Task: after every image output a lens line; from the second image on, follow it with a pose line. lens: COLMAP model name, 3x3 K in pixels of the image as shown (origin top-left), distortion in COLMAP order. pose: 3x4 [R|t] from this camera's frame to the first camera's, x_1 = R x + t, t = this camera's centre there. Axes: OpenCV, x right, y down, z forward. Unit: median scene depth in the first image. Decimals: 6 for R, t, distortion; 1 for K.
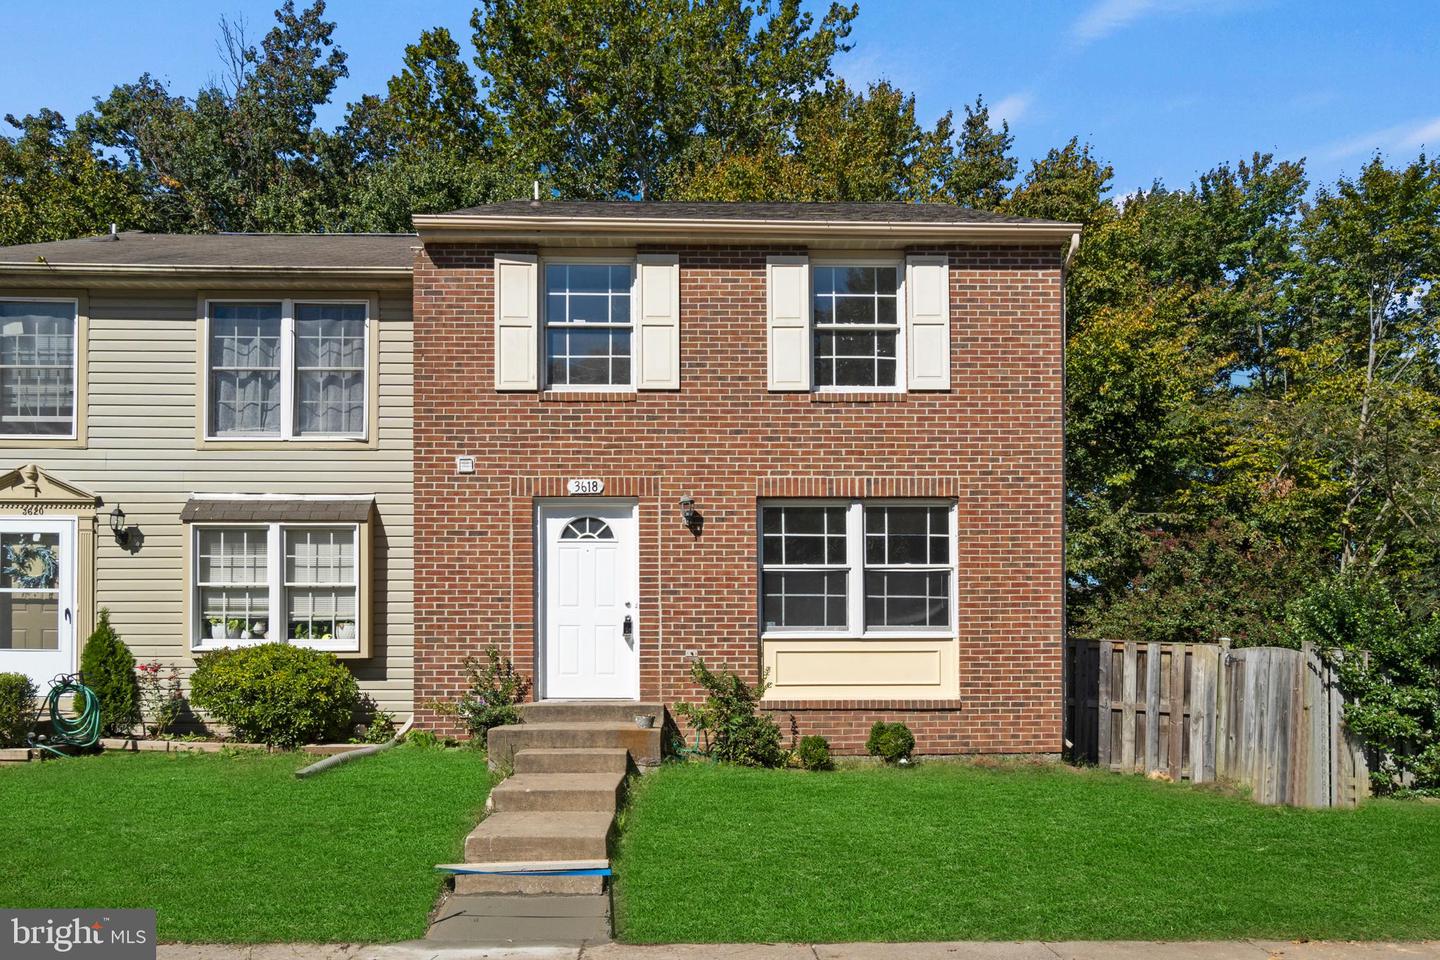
lens RADIAL K [[1053.1, 0, 720.0], [0, 1053.1, 480.0], [0, 0, 1]] dist [-0.007128, 0.000101]
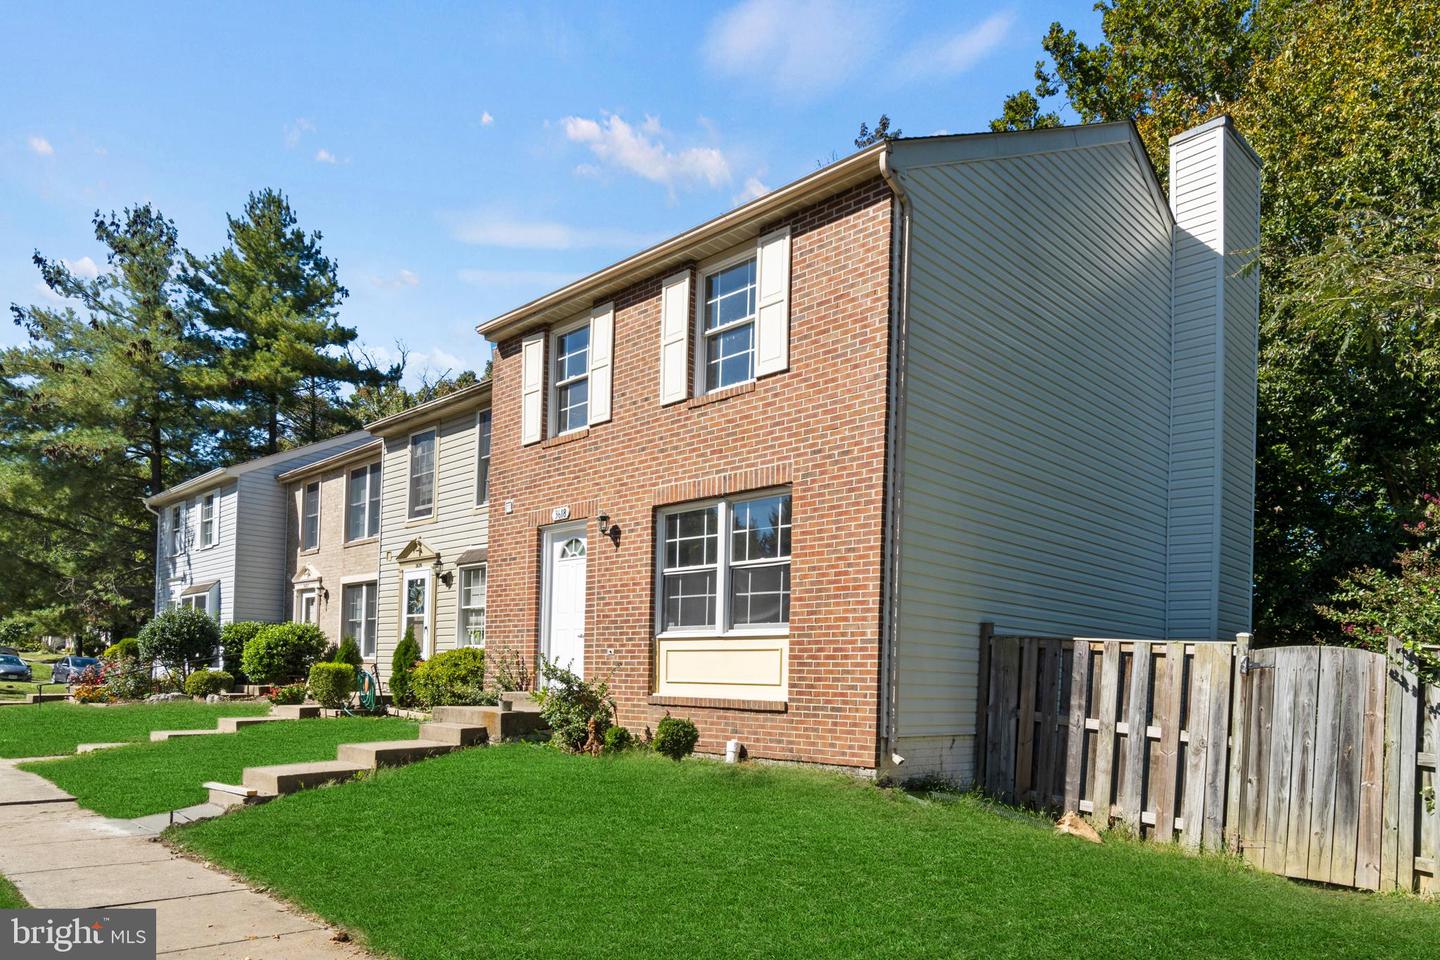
lens RADIAL K [[939.0, 0, 720.8], [0, 939.0, 523.0], [0, 0, 1]] dist [-0.003117, -0.001670]
pose [[0.696268, -0.098869, -0.710940, 0.761052], [0.098393, 0.994265, -0.041908, 0.079541], [0.711006, -0.040772, 0.702002, 0.375611]]
